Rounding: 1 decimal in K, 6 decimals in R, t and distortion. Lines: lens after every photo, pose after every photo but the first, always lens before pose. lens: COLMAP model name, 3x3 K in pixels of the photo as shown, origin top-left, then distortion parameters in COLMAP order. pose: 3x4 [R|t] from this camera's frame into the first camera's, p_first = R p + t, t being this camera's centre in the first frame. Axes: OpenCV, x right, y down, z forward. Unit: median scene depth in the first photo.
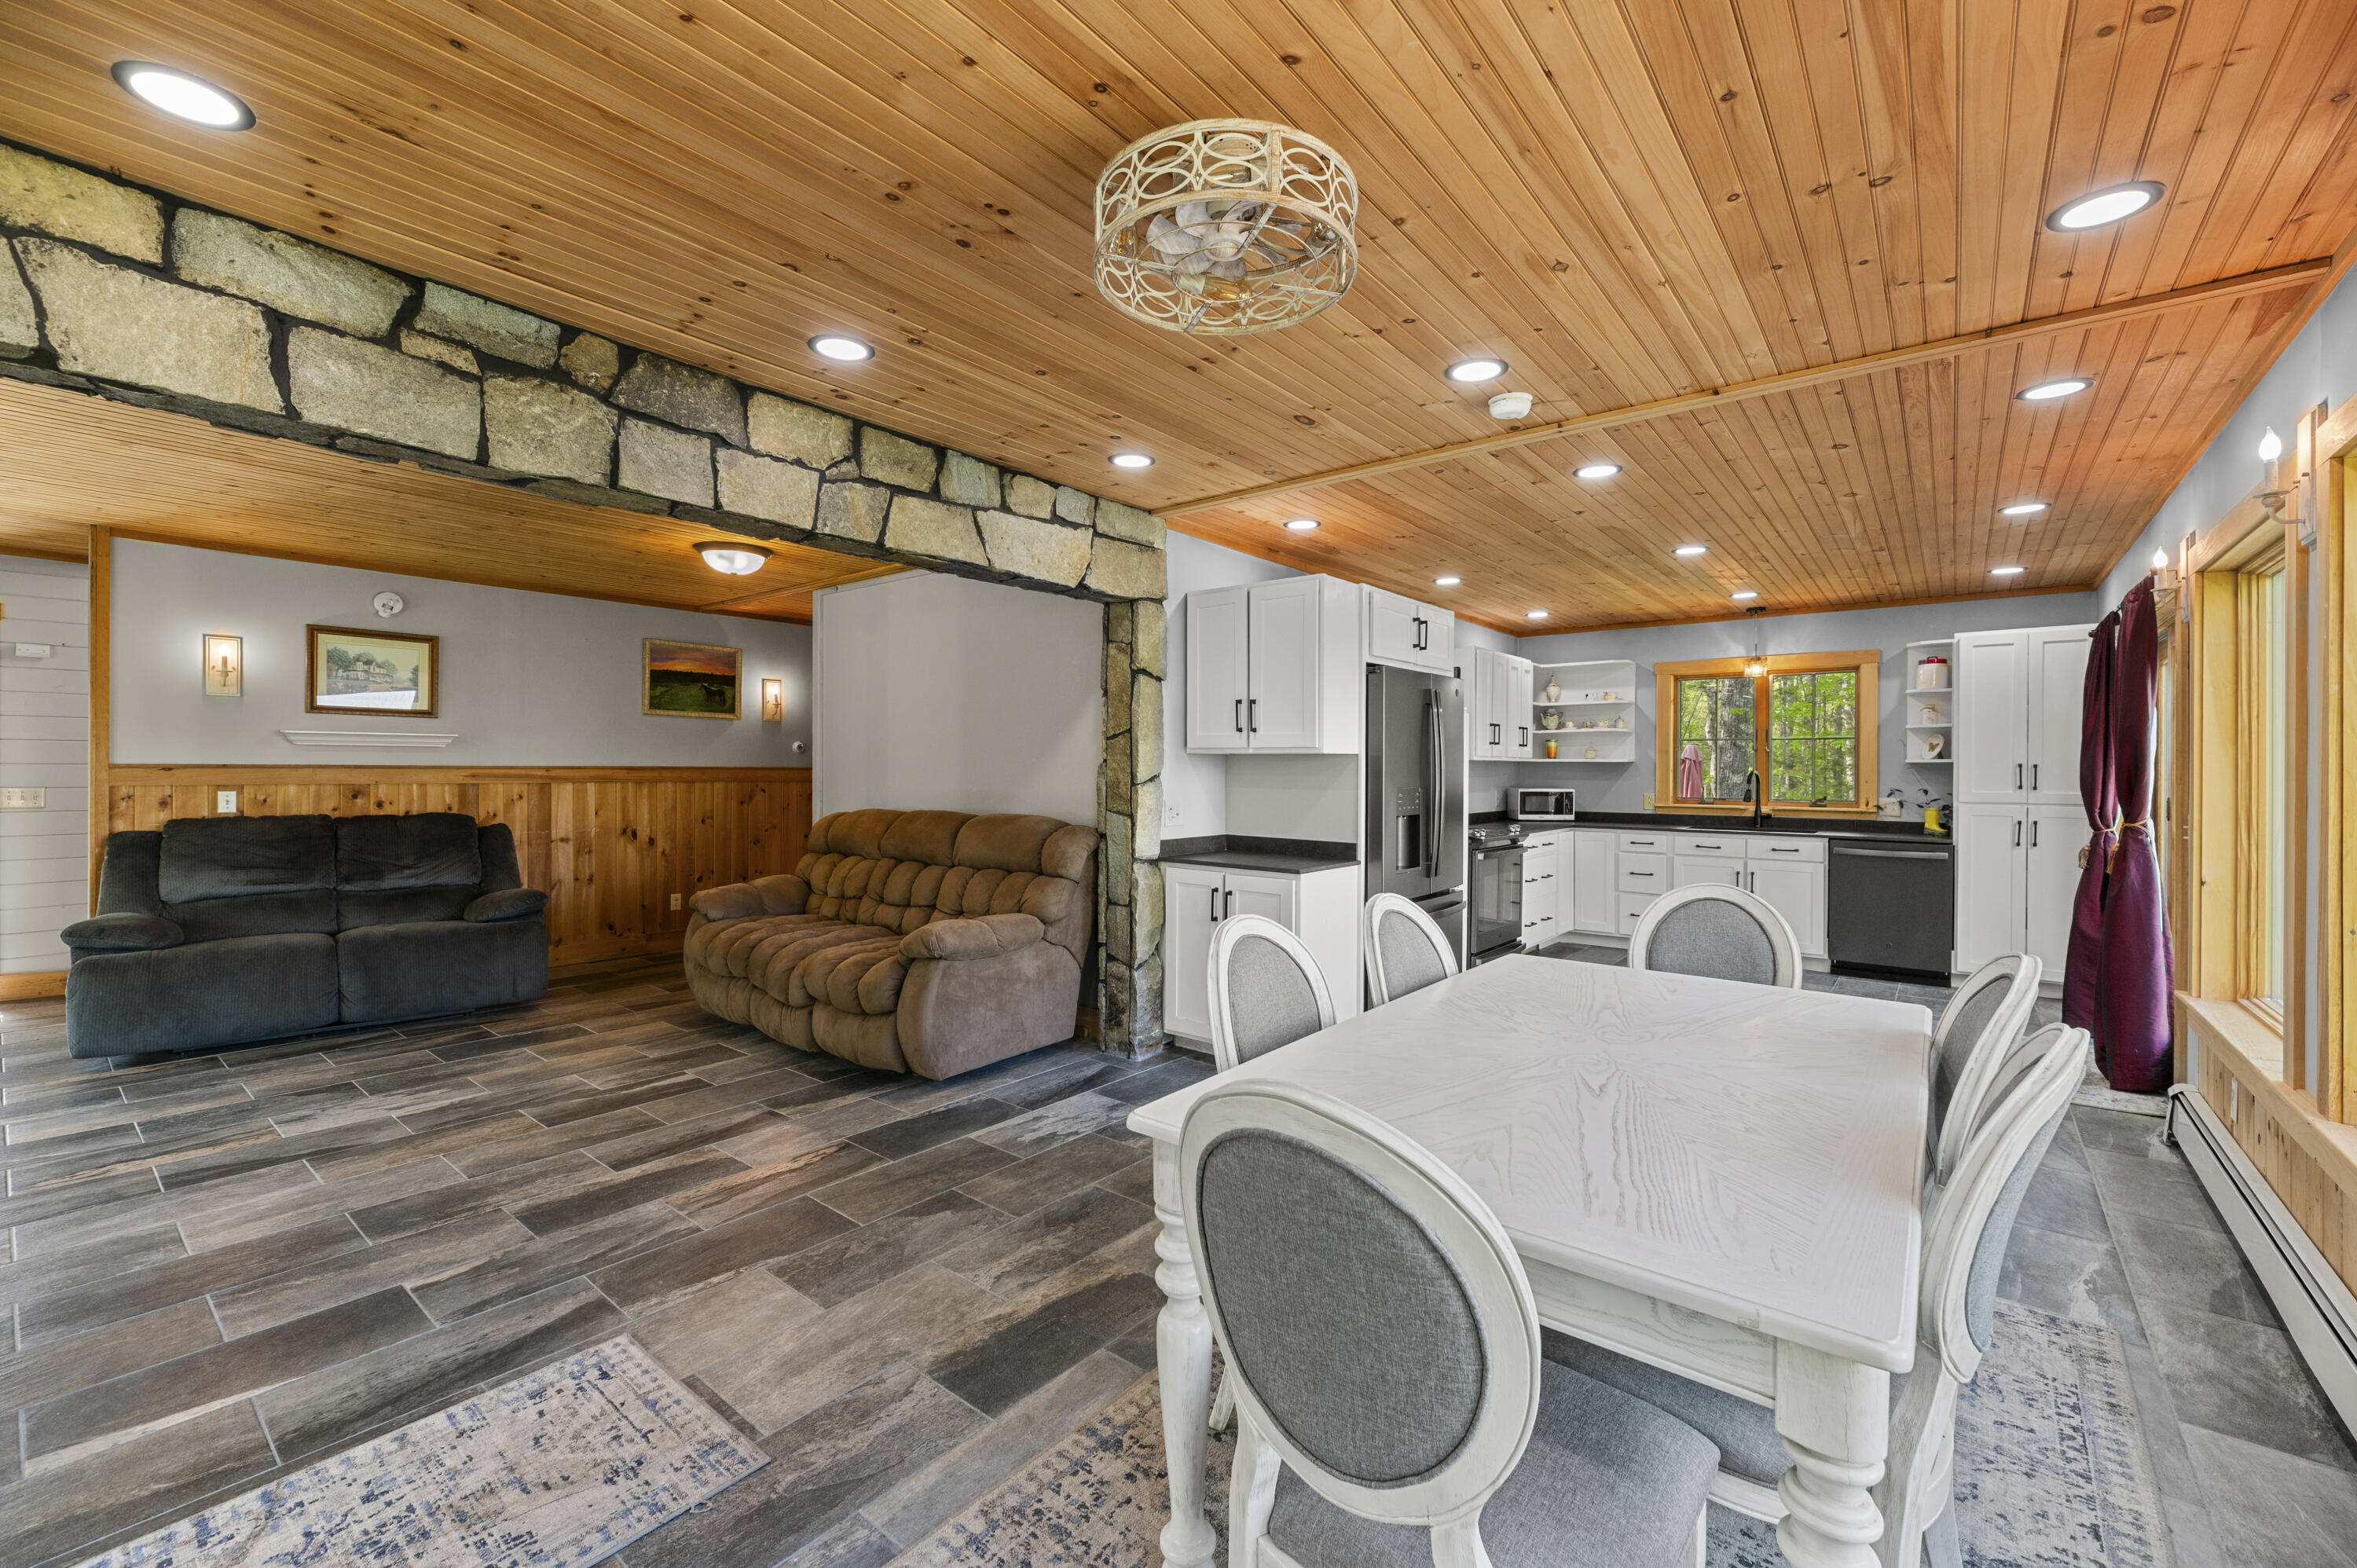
lens RADIAL K [[955.8, 0, 1177.8], [0, 955.8, 773.5], [0, 0, 1]] dist [0.001002, 0.000203]
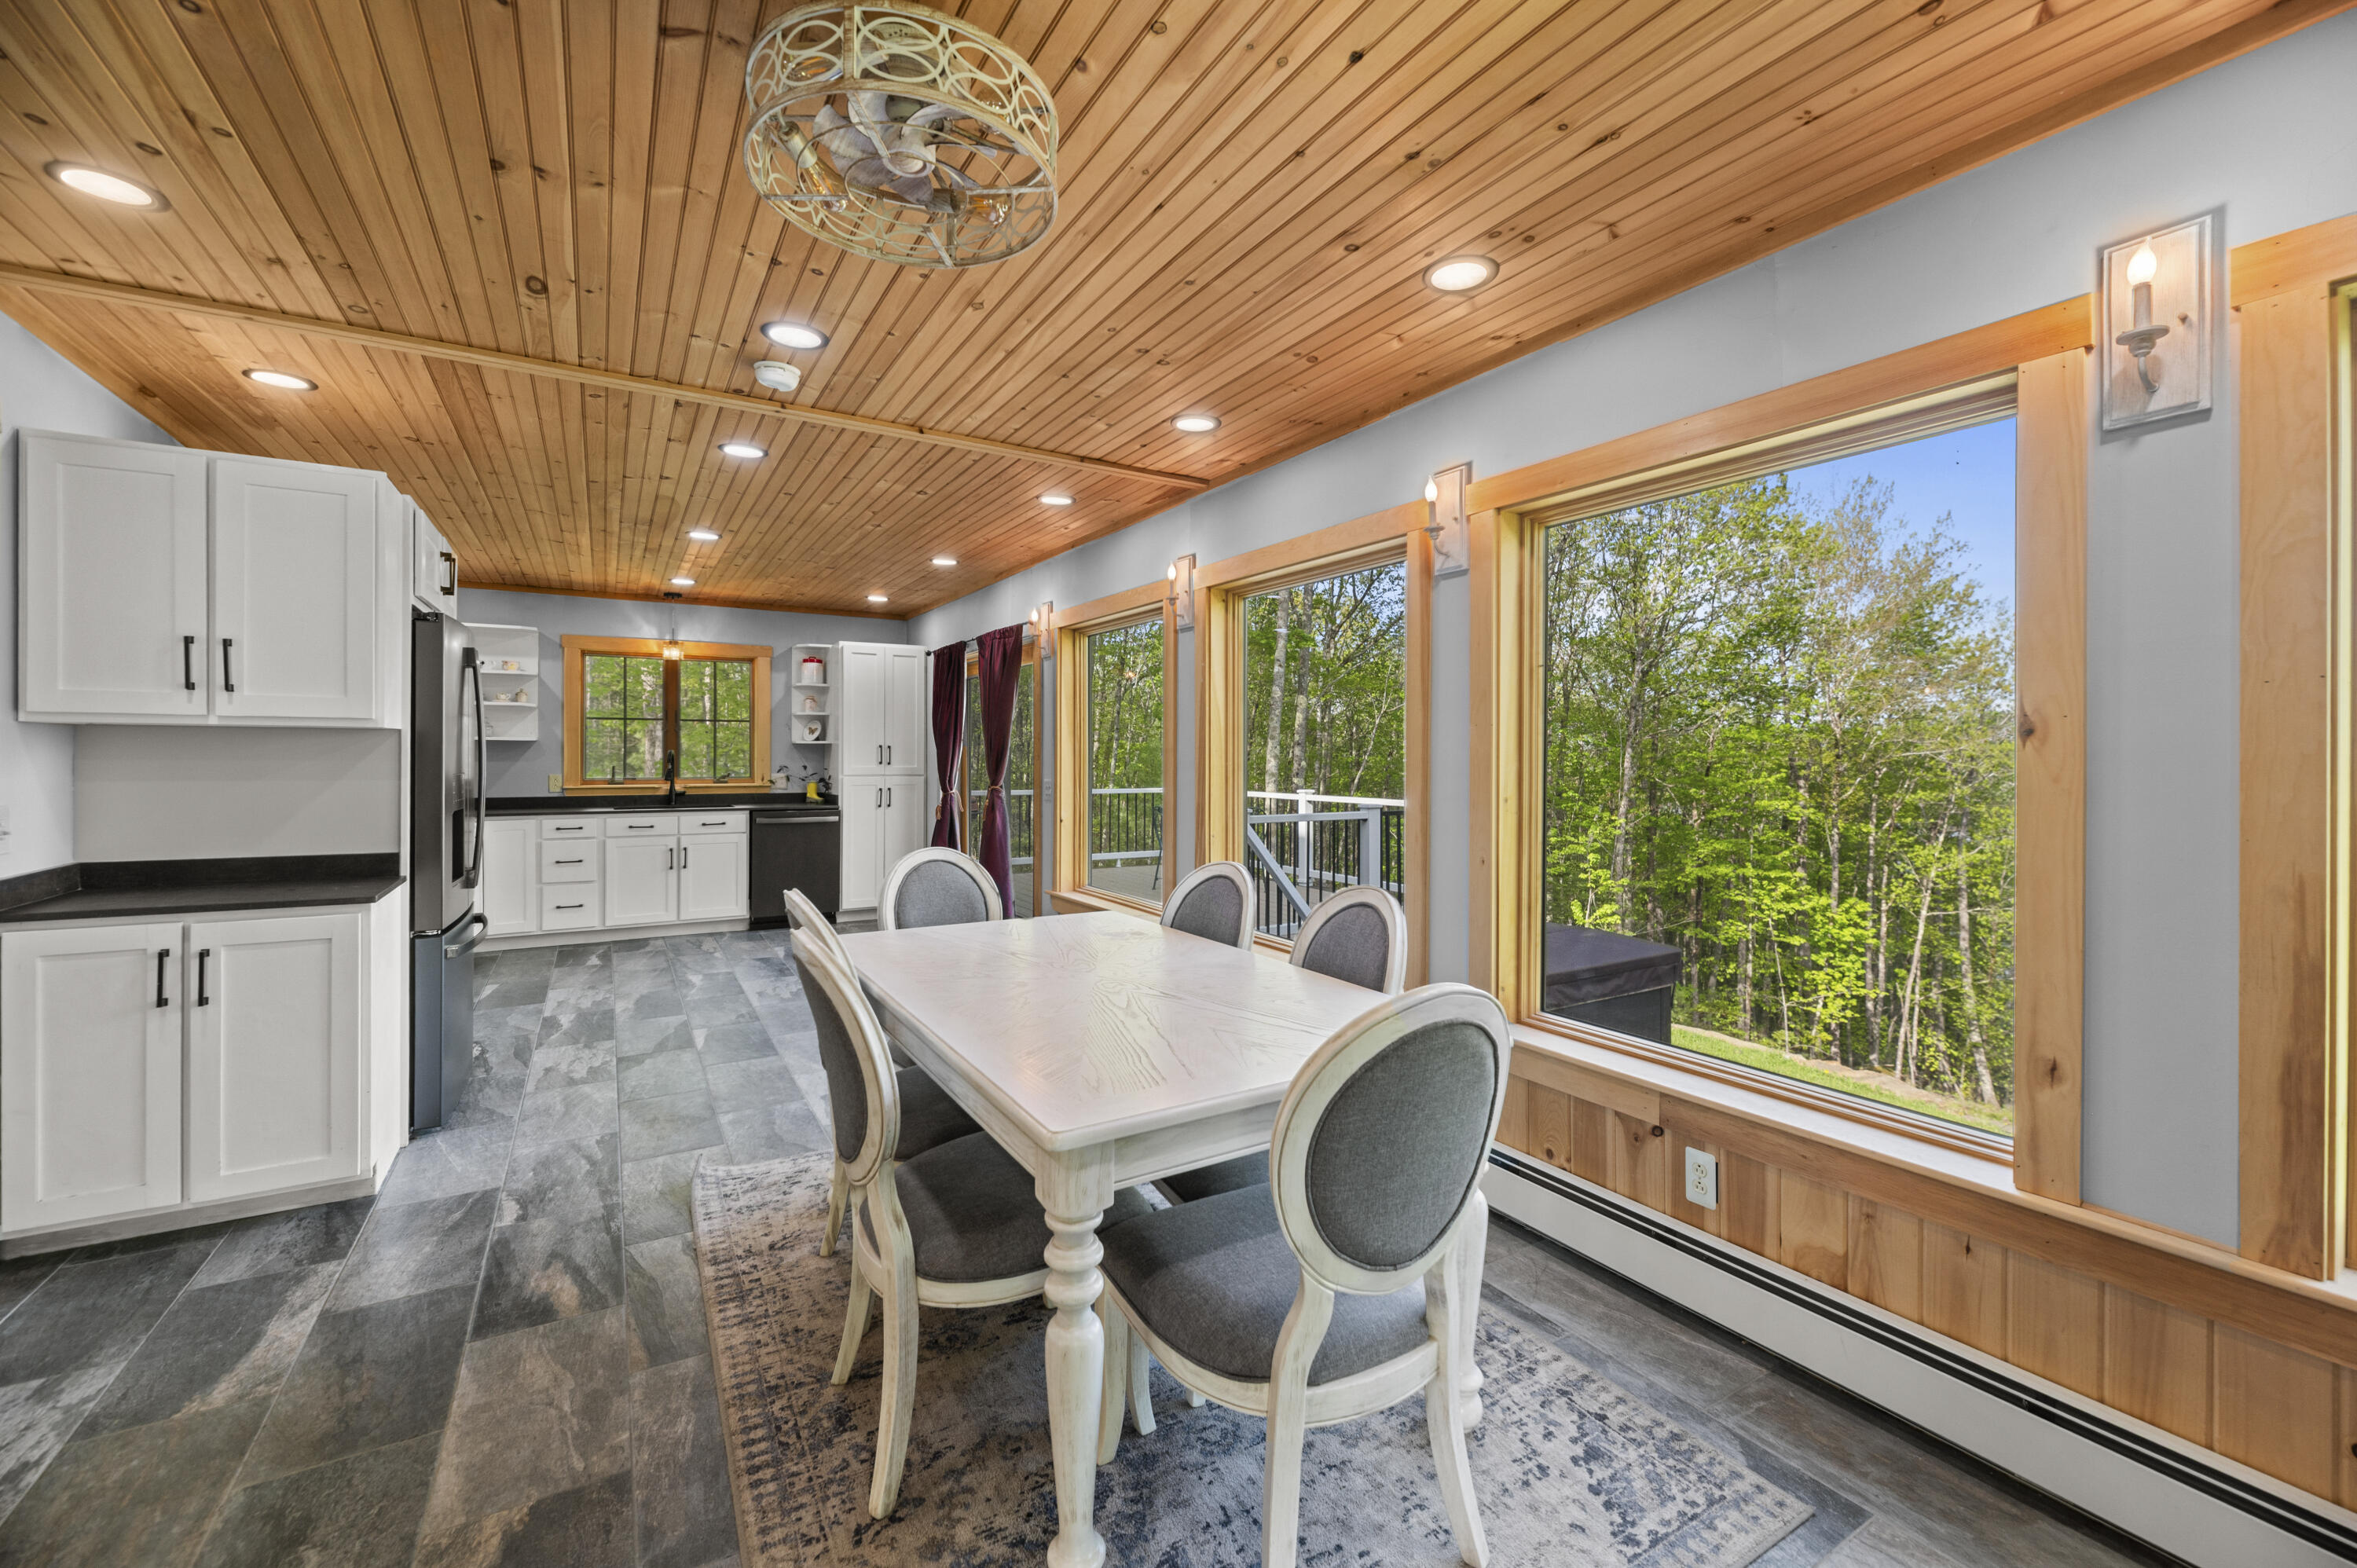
lens RADIAL K [[945.2, 0, 1219.6], [0, 945.2, 758.3], [0, 0, 1]] dist [-0.038939, 0.005916]
pose [[0.302964, -0.008625, 0.952963, -0.217349], [0.000890, 0.999961, 0.008768, -0.002929], [-0.953002, -0.001809, 0.302960, 0.151159]]
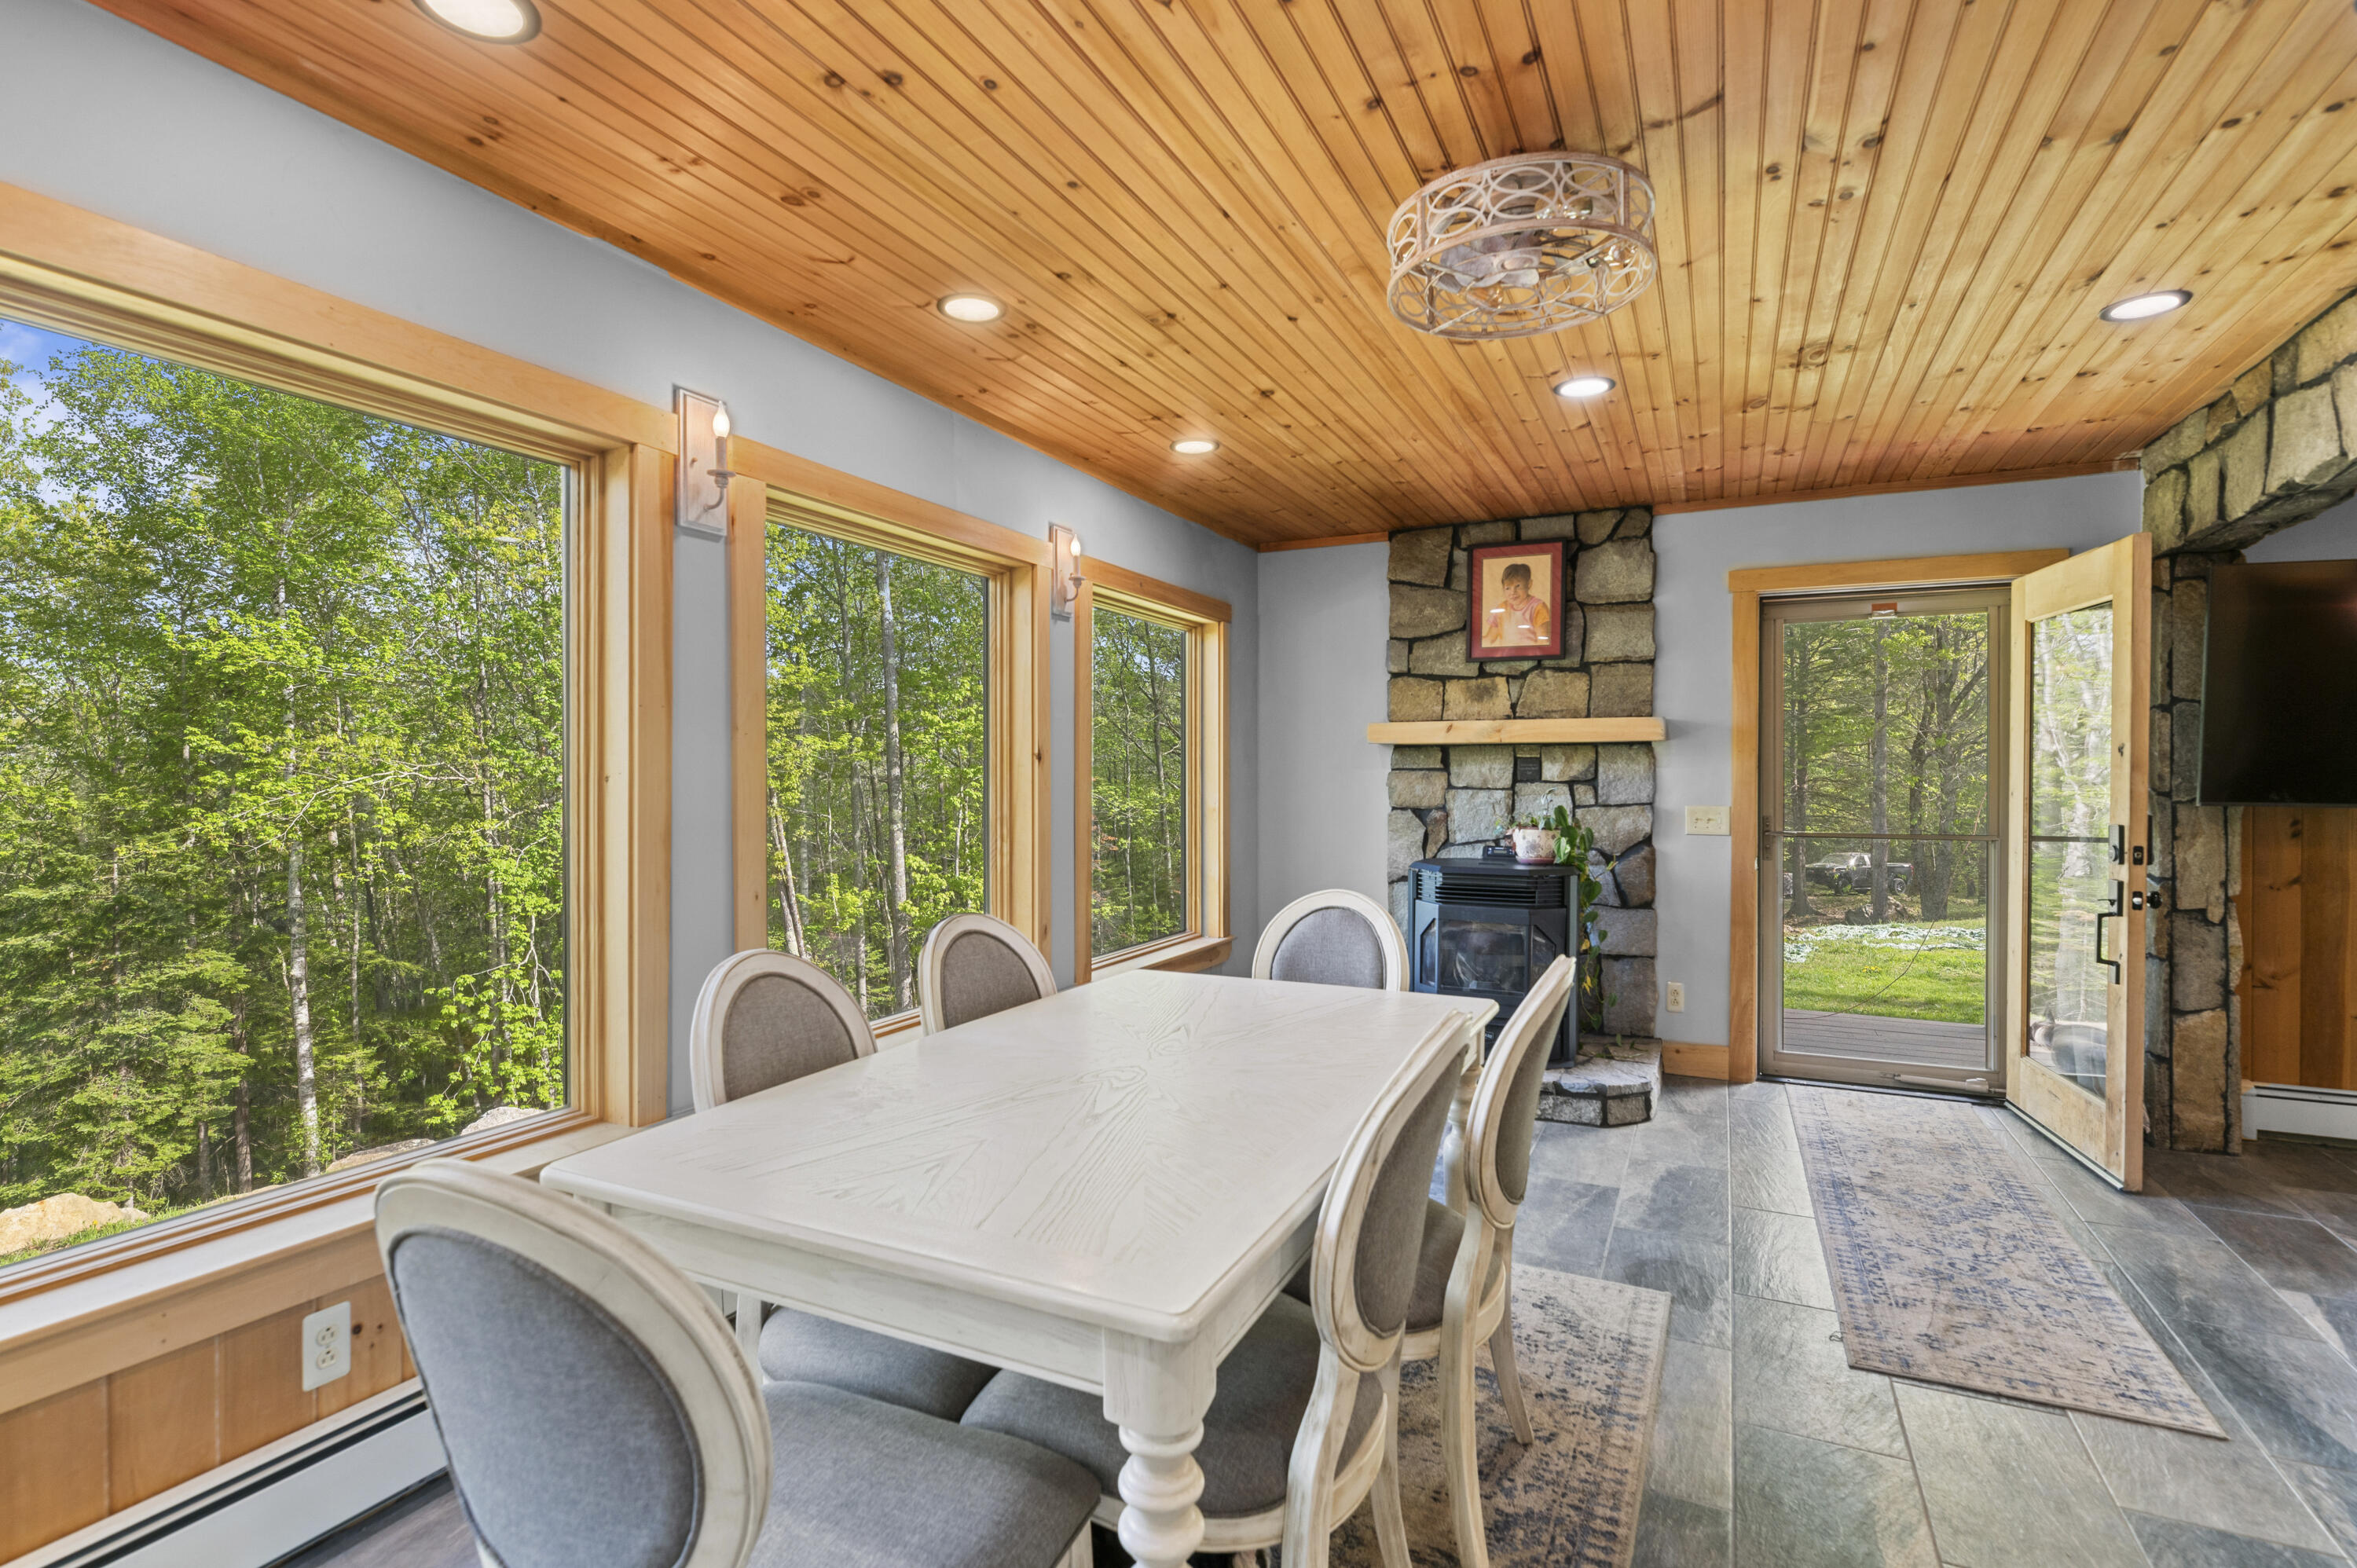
lens RADIAL K [[1106.1, 0, 1186.3], [0, 1106.1, 784.9], [0, 0, 1]] dist [-0.002709, -0.000571]
pose [[-0.973991, -0.004161, -0.226548, 0.213118], [-0.006552, 0.999930, 0.009803, -0.000028], [0.226491, 0.011032, -0.973951, 0.670159]]
